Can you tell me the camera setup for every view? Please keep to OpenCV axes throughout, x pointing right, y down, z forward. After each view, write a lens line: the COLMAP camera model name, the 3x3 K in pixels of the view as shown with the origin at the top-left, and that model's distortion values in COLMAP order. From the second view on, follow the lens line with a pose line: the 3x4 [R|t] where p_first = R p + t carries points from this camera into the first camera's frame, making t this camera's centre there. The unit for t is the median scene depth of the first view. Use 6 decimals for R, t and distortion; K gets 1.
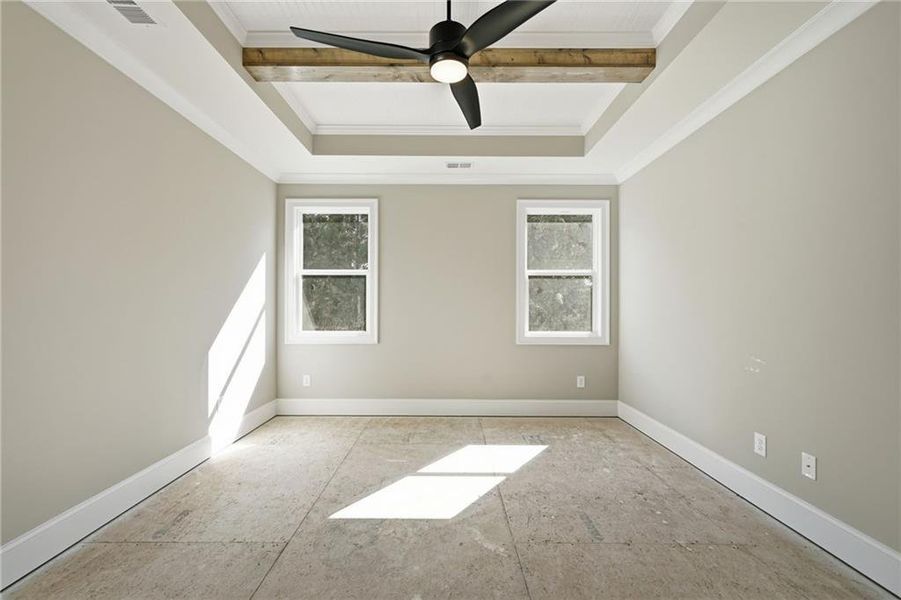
lens RADIAL K [[384.1, 0, 442.5], [0, 384.1, 301.2], [0, 0, 1]] dist [0.017805, 0.002084]
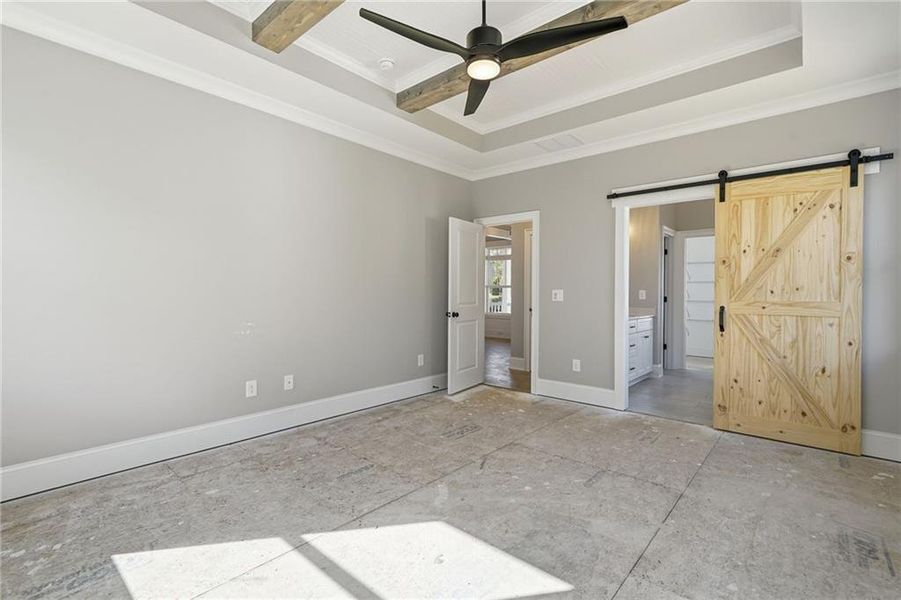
lens RADIAL K [[401.1, 0, 455.6], [0, 401.1, 288.8], [0, 0, 1]] dist [0.004513, 0.002666]
pose [[-0.763411, -0.000471, 0.645913, -0.436050], [-0.016857, 0.999674, -0.019194, 0.040238], [-0.645693, -0.025541, -0.763169, 1.240021]]
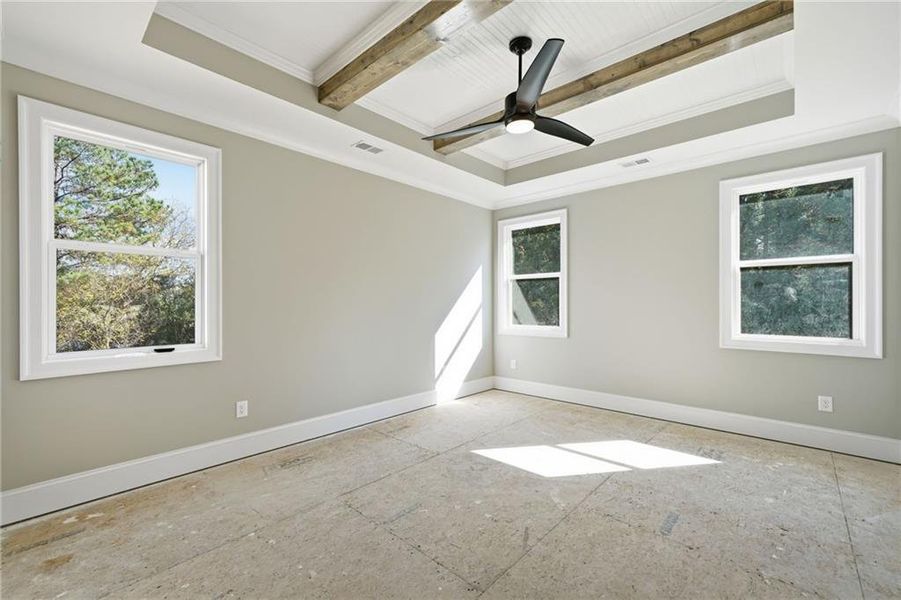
lens RADIAL K [[384.1, 0, 447.4], [0, 384.1, 299.1], [0, 0, 1]] dist [0.017805, 0.002084]
pose [[0.738705, -0.012842, -0.673907, 0.459436], [0.012966, 0.999904, -0.004842, -0.002463], [0.673904, -0.005161, 0.738801, -0.088577]]
